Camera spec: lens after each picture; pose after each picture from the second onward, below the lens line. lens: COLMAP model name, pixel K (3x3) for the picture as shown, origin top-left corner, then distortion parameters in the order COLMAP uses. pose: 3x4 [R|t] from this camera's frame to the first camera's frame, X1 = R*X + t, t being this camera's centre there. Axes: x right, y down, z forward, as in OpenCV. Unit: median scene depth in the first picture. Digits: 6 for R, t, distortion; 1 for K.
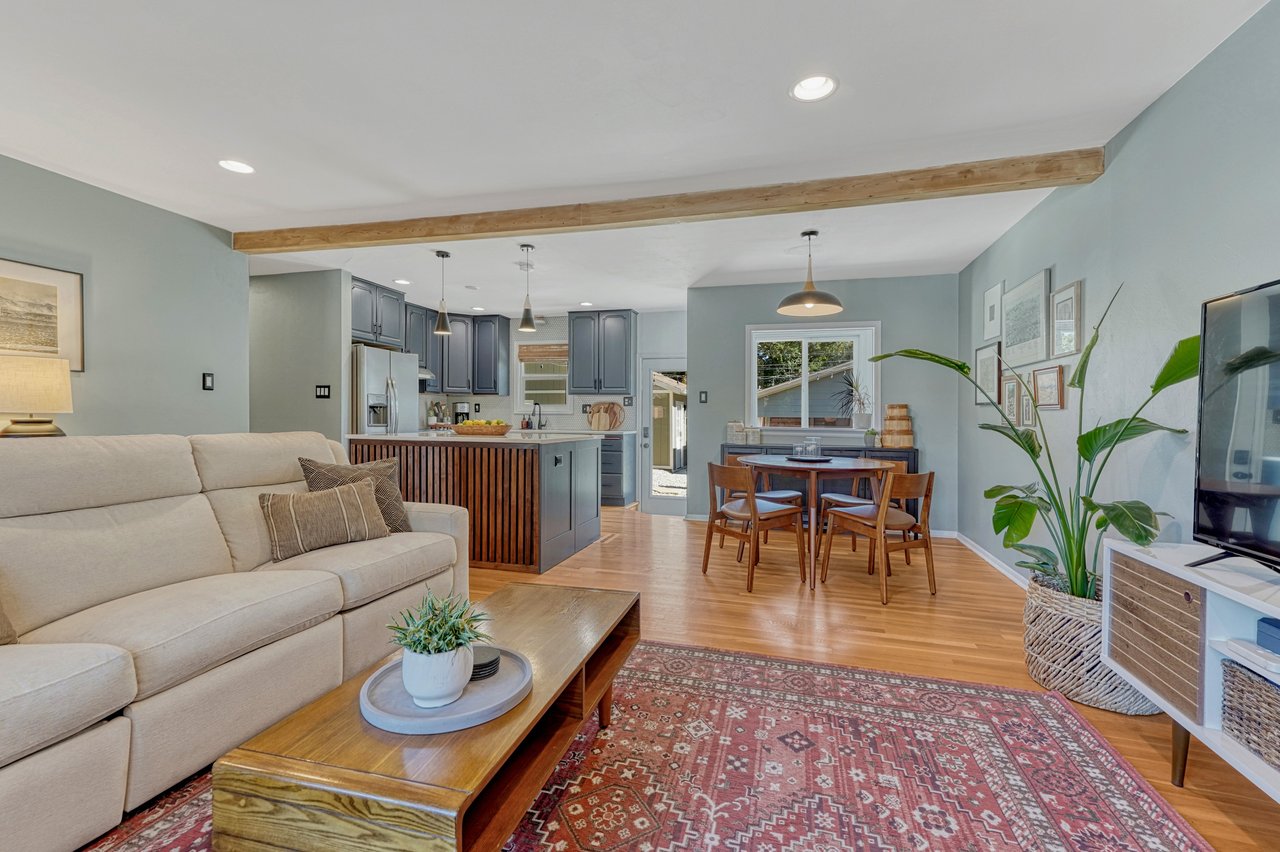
lens RADIAL K [[573.6, 0, 643.2], [0, 573.6, 412.2], [0, 0, 1]] dist [0.012734, 0.000096]
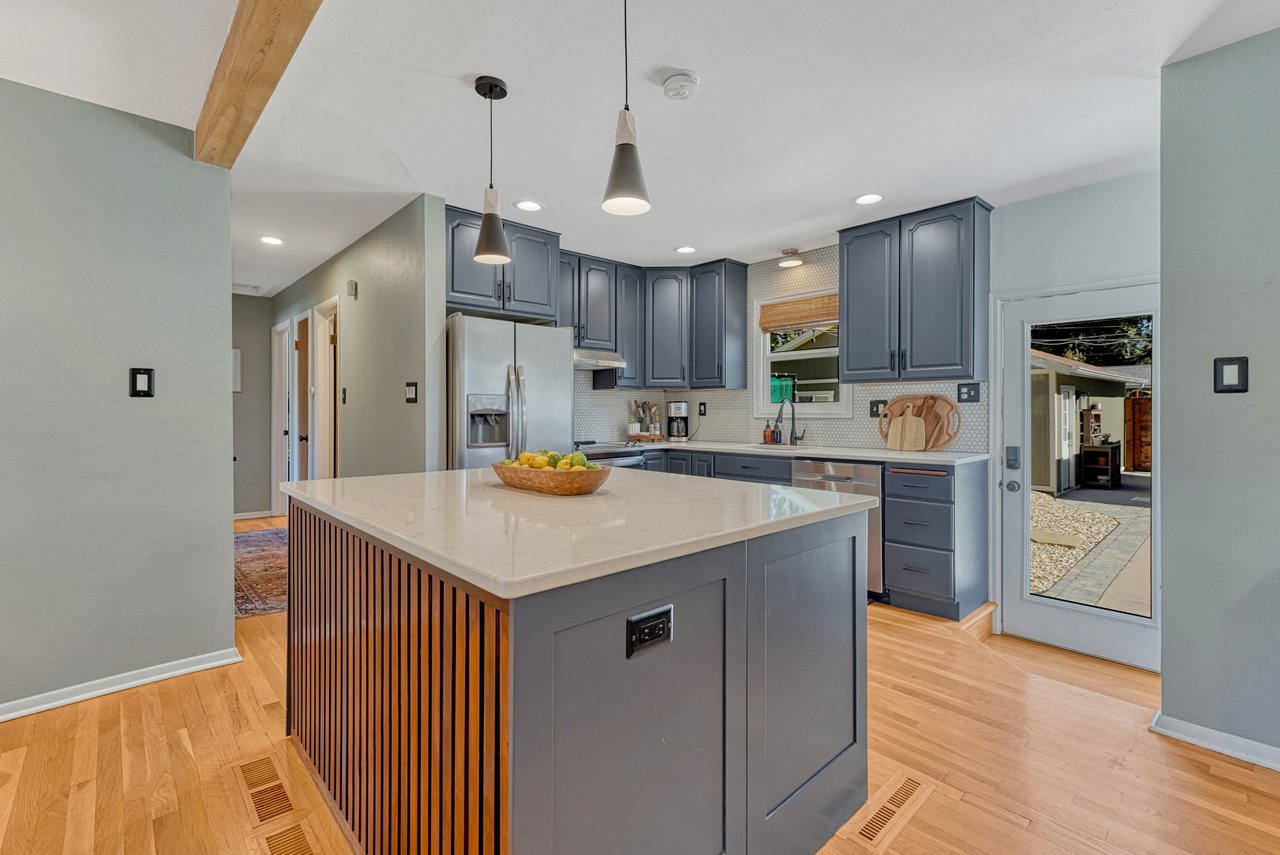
lens RADIAL K [[588.4, 0, 624.2], [0, 588.4, 419.4], [0, 0, 1]] dist [0.001408, 0.000234]
pose [[0.842273, -0.005221, -0.539026, -0.003139], [0.017221, 0.999703, 0.017227, -0.009462], [0.538776, -0.023793, 0.842113, 0.413970]]
